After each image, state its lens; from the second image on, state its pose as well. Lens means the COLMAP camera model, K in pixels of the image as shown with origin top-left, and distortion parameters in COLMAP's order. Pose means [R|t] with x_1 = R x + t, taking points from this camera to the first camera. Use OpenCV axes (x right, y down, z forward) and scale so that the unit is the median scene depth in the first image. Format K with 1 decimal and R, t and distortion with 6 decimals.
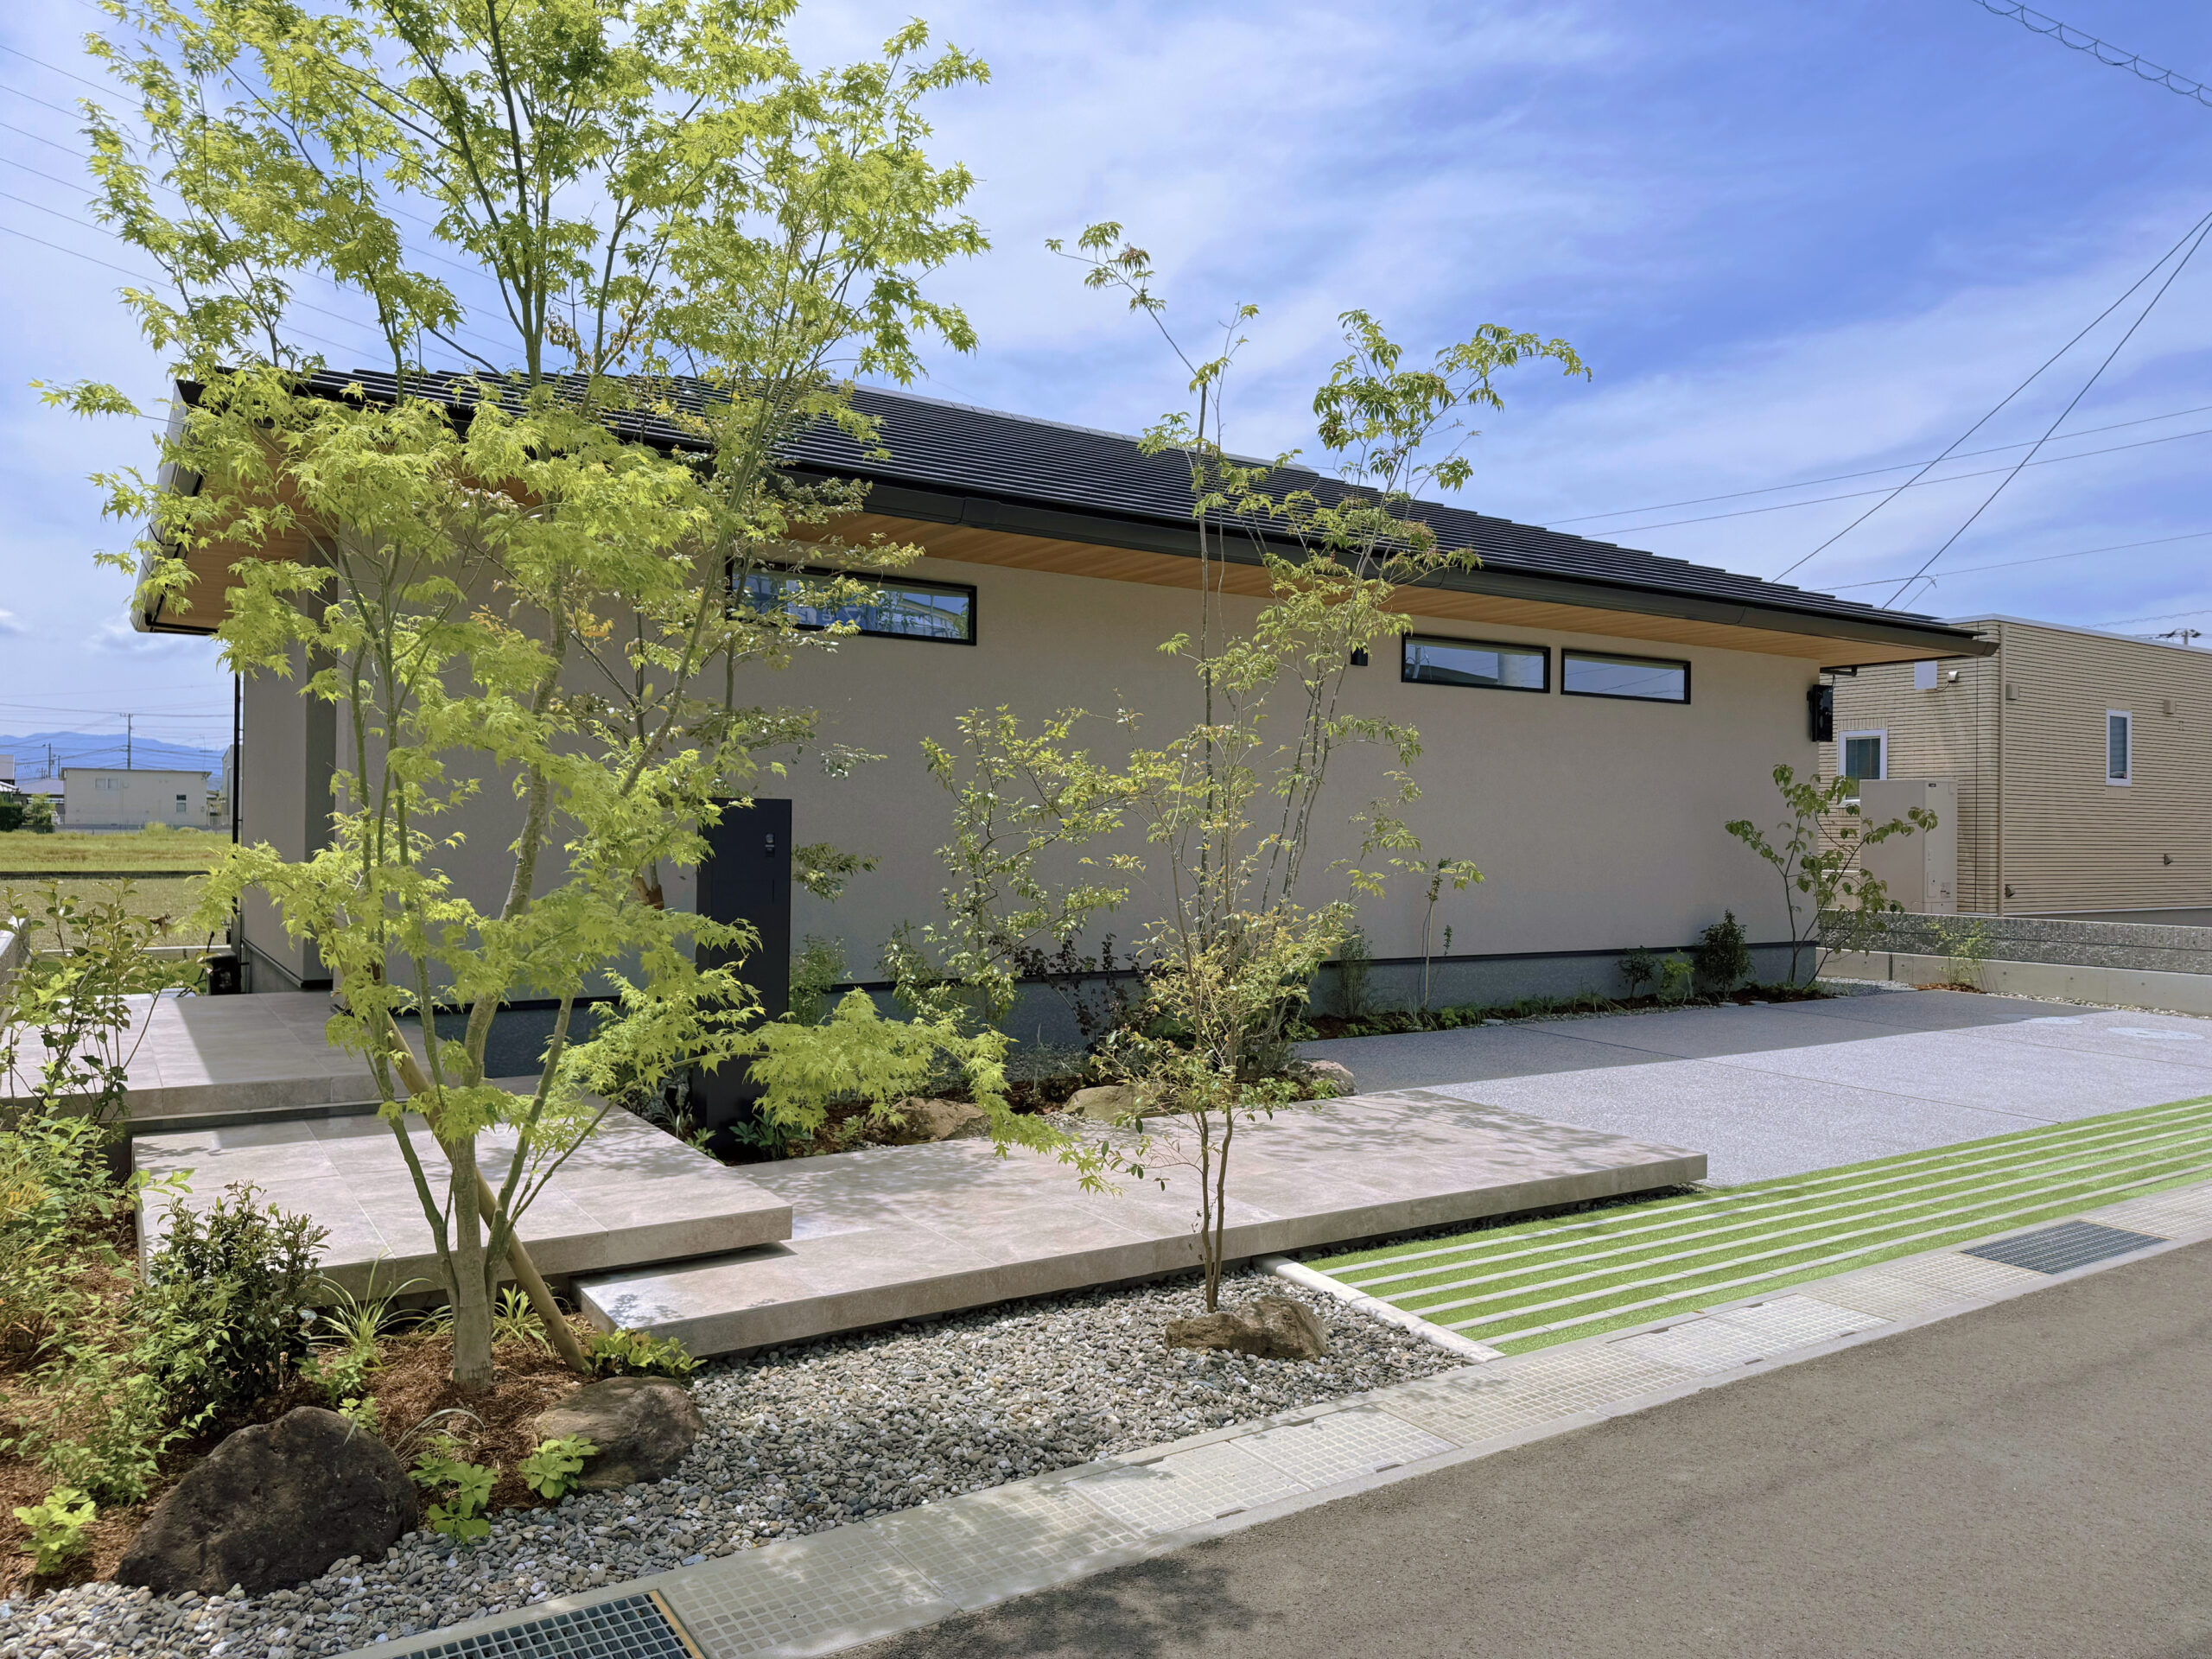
lens RADIAL K [[1583.9, 0, 1115.5], [0, 1583.9, 751.4], [0, 0, 1]] dist [0.048962, -0.034739]
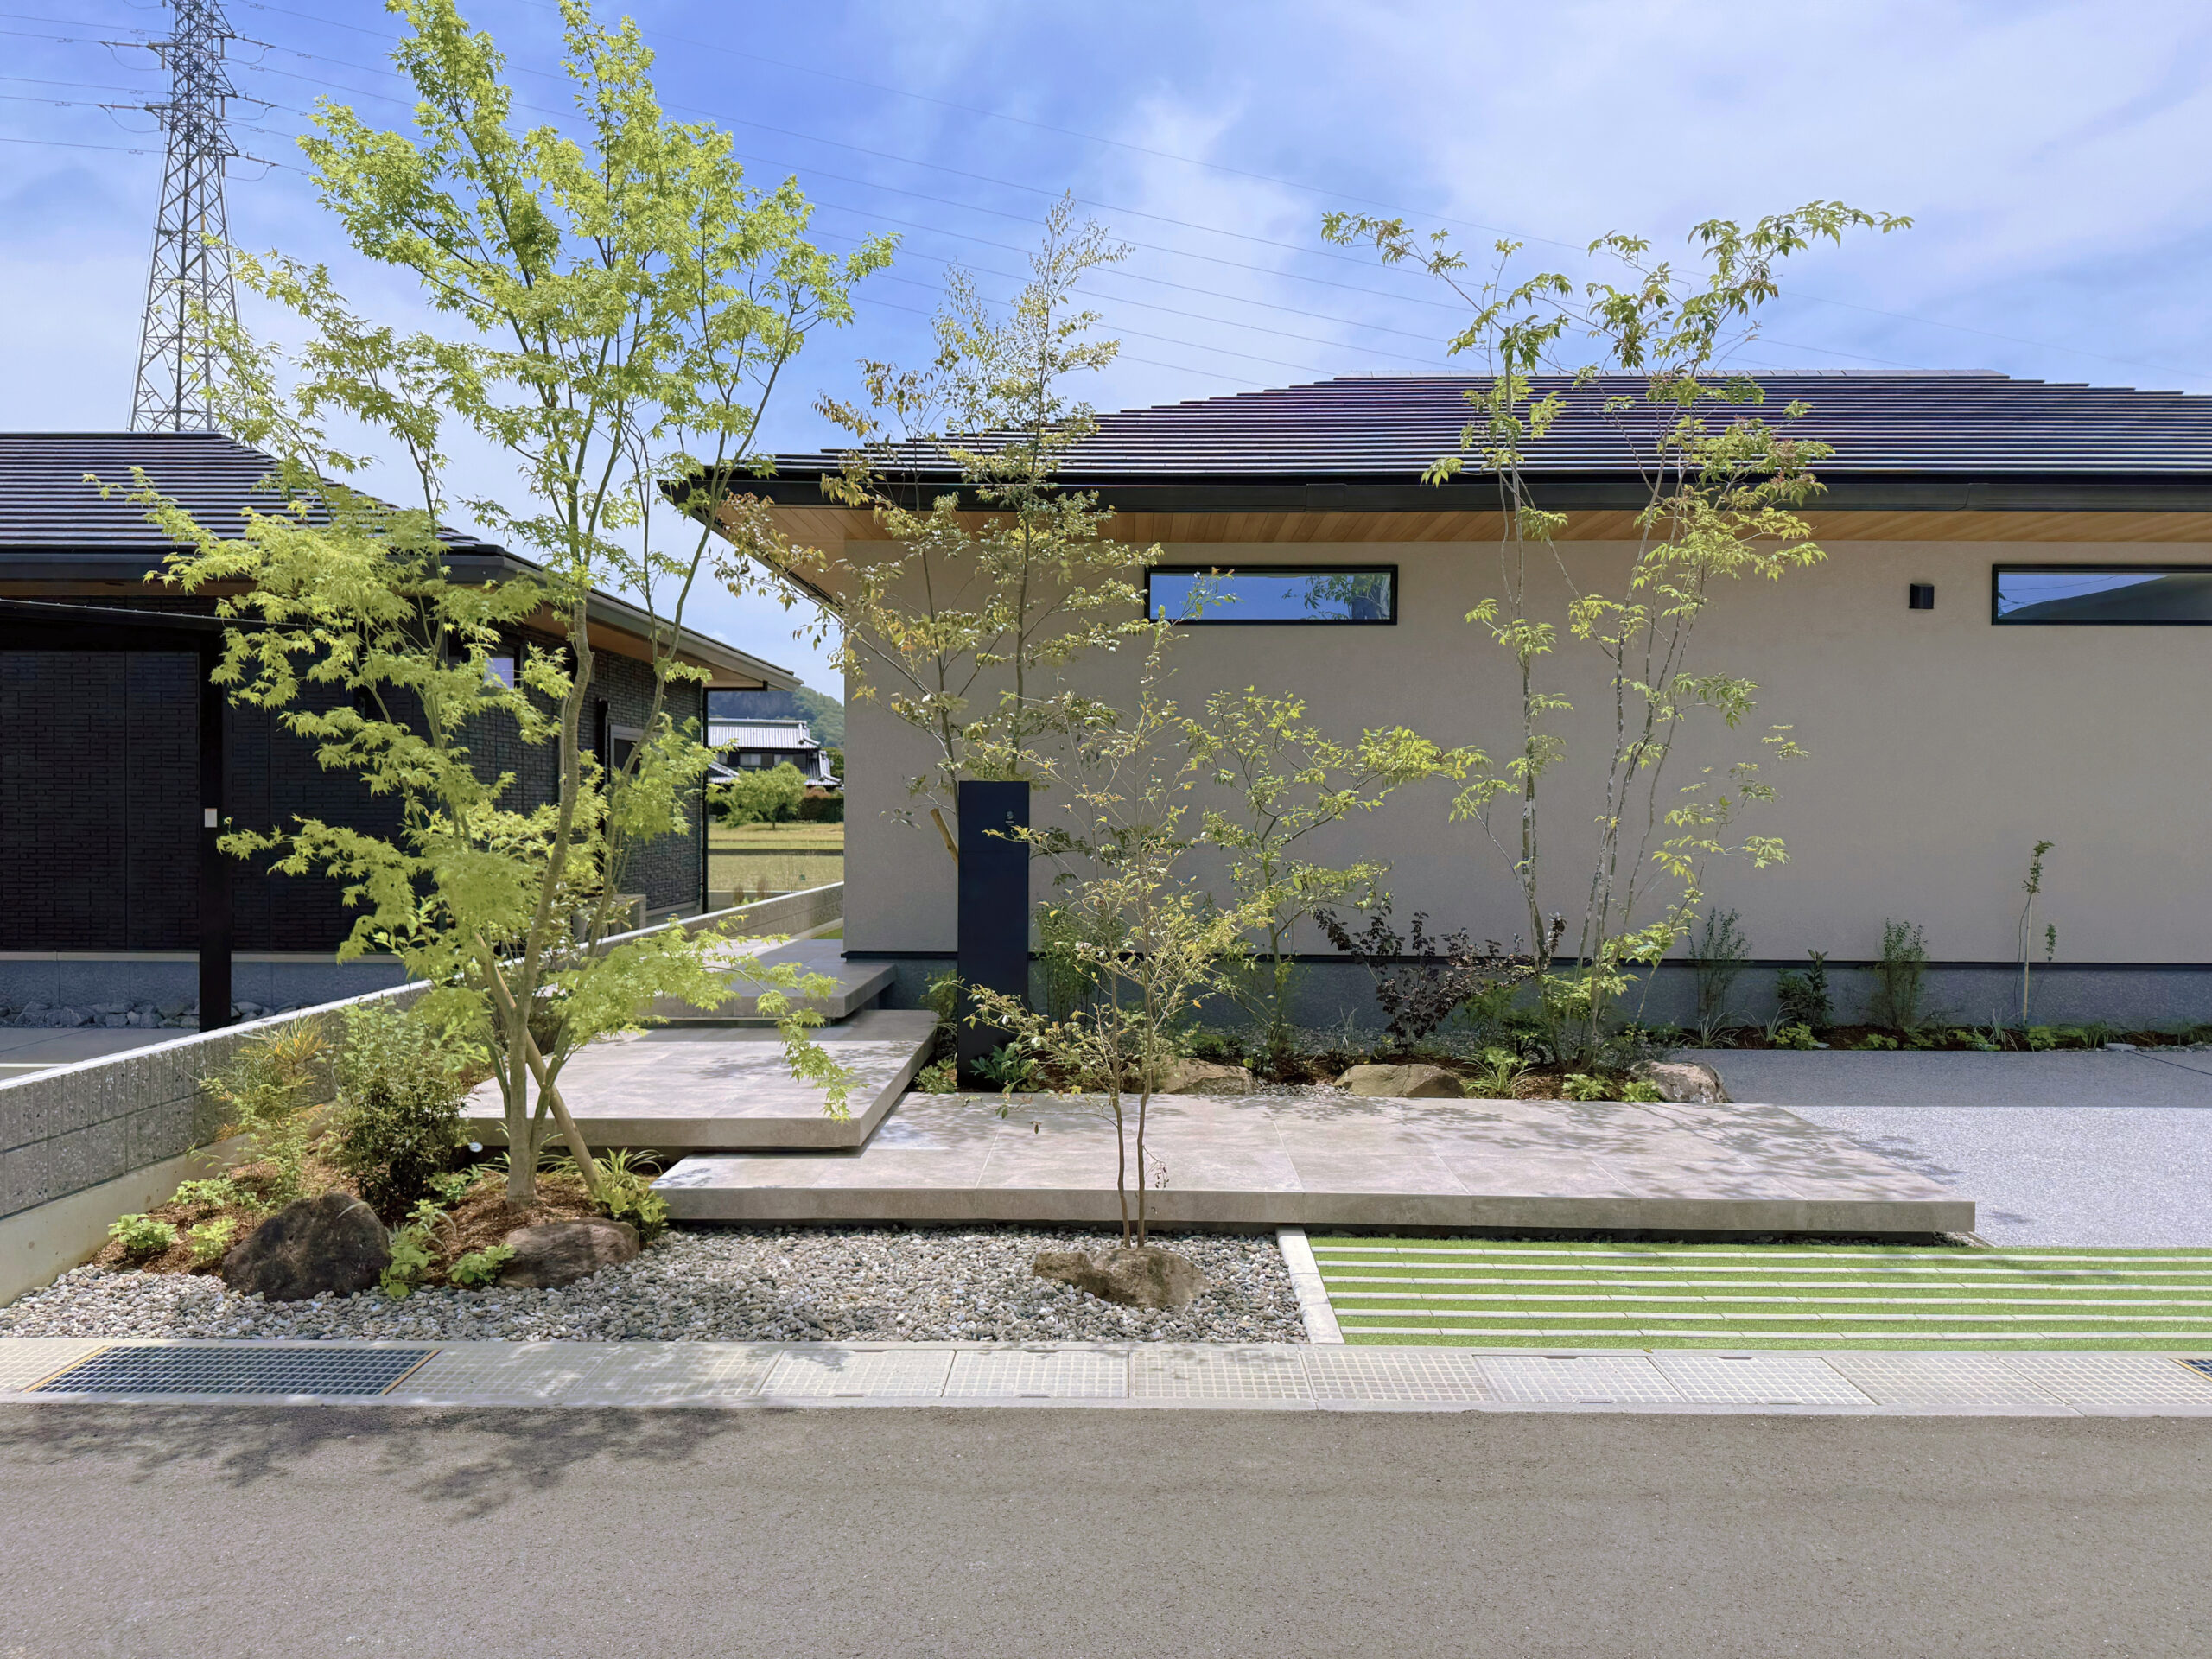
lens RADIAL K [[1561.9, 0, 1106.0], [0, 1561.9, 829.5], [0, 0, 1]] dist [0.073717, -0.070836]
pose [[0.831477, 0.004859, -0.555538, 0.645750], [0.027062, 0.998420, 0.049237, 0.017143], [0.554899, -0.055974, 0.830032, 0.146069]]
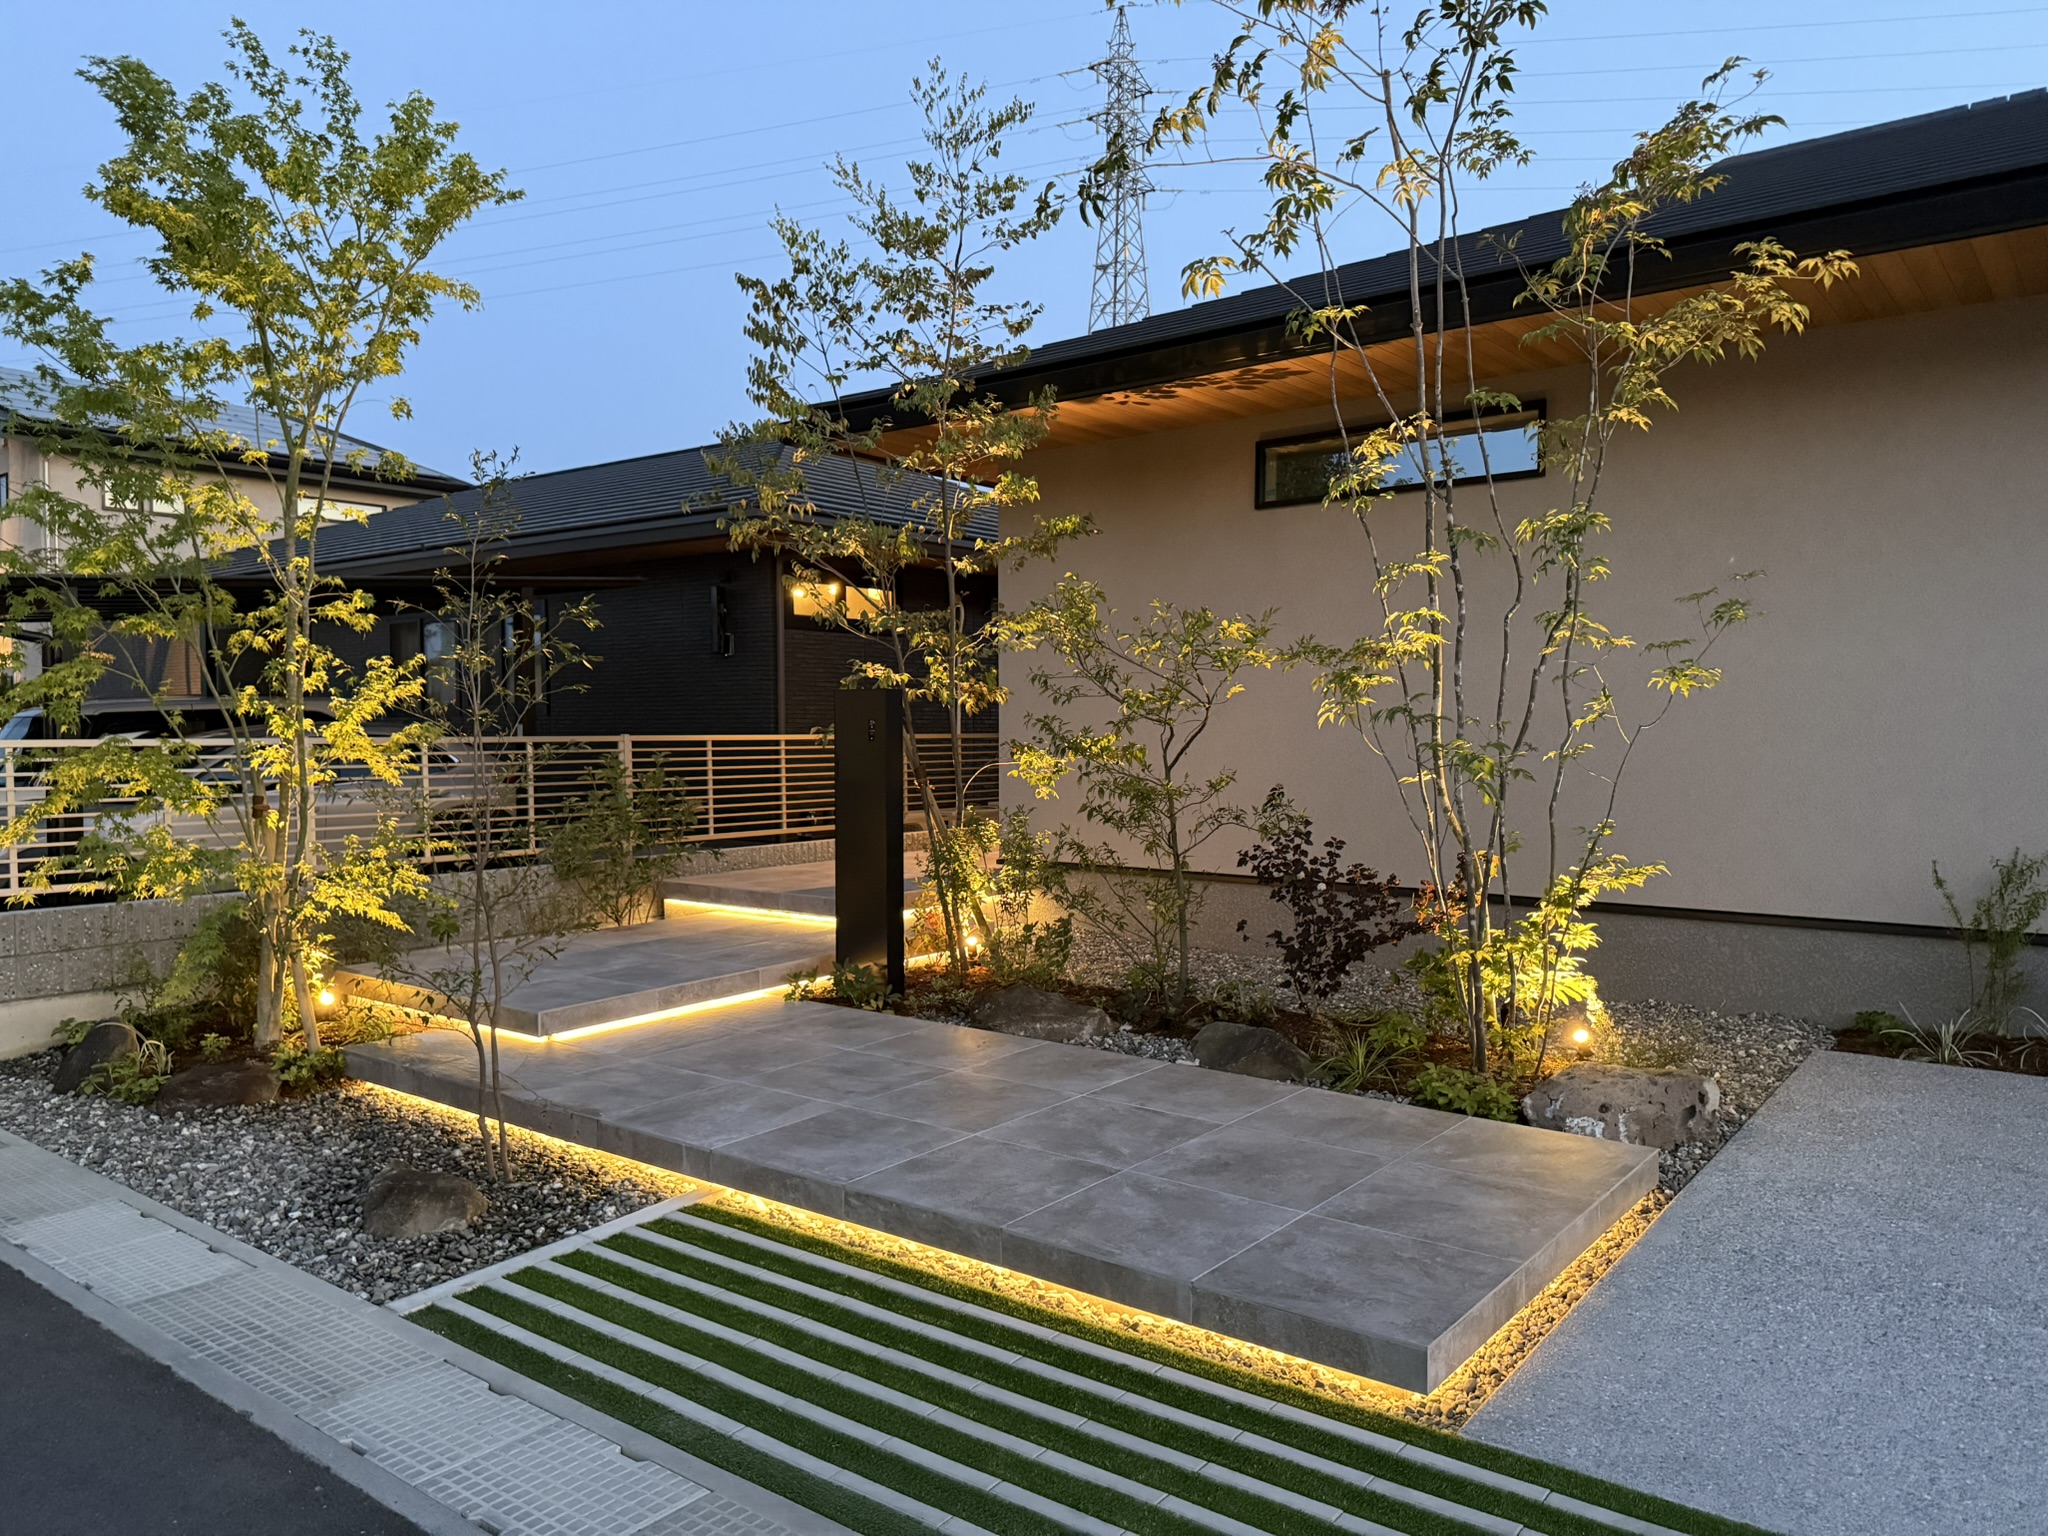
lens RADIAL K [[1446.1, 0, 1024.0], [0, 1446.1, 768.0], [0, 0, 1]] dist [0.073717, -0.070836]
pose [[0.323604, 0.022507, -0.945925, 1.078152], [0.051161, 0.997838, 0.041245, 0.071355], [0.944809, -0.061741, 0.321753, 1.073330]]
